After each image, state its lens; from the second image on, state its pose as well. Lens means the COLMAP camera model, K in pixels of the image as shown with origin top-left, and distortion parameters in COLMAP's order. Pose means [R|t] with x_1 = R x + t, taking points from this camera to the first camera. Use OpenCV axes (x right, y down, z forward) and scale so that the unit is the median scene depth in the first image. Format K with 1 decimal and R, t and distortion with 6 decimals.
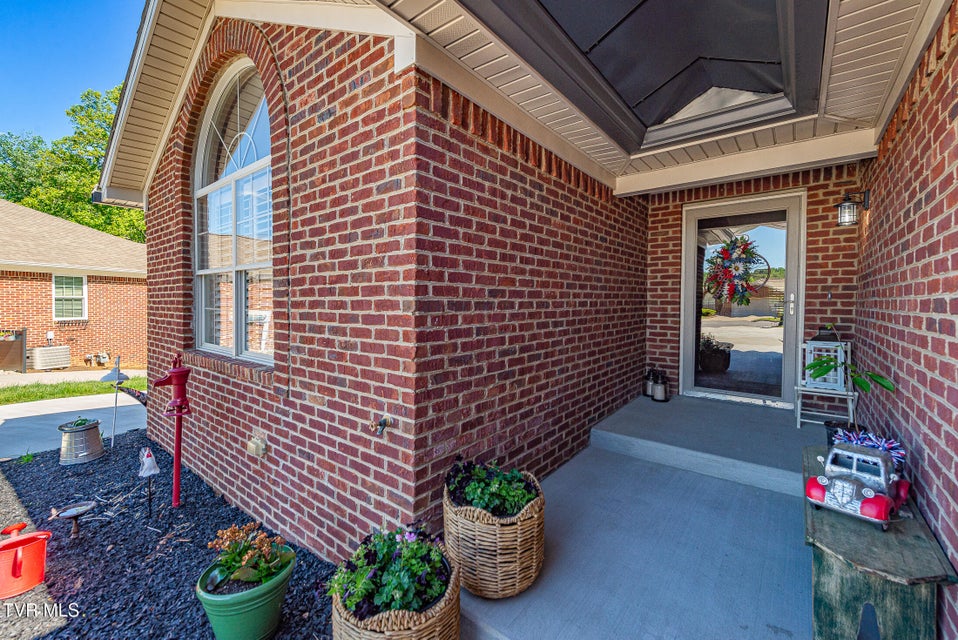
lens RADIAL K [[382.3, 0, 475.0], [0, 382.3, 318.4], [0, 0, 1]] dist [0.015538, 0.000049]
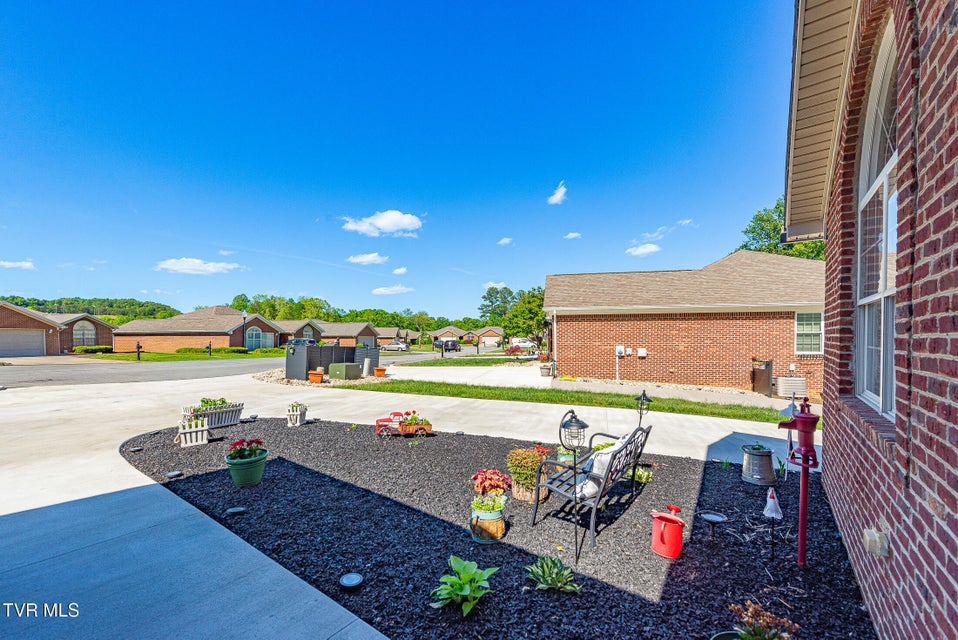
lens RADIAL K [[407.2, 0, 478.1], [0, 407.2, 347.9], [0, 0, 1]] dist [0.003105, 0.000076]
pose [[0.047243, 0.024279, -0.998588, 0.133579], [-0.038354, 0.999011, 0.022475, -0.014325], [0.998147, 0.037238, 0.048127, 0.191971]]
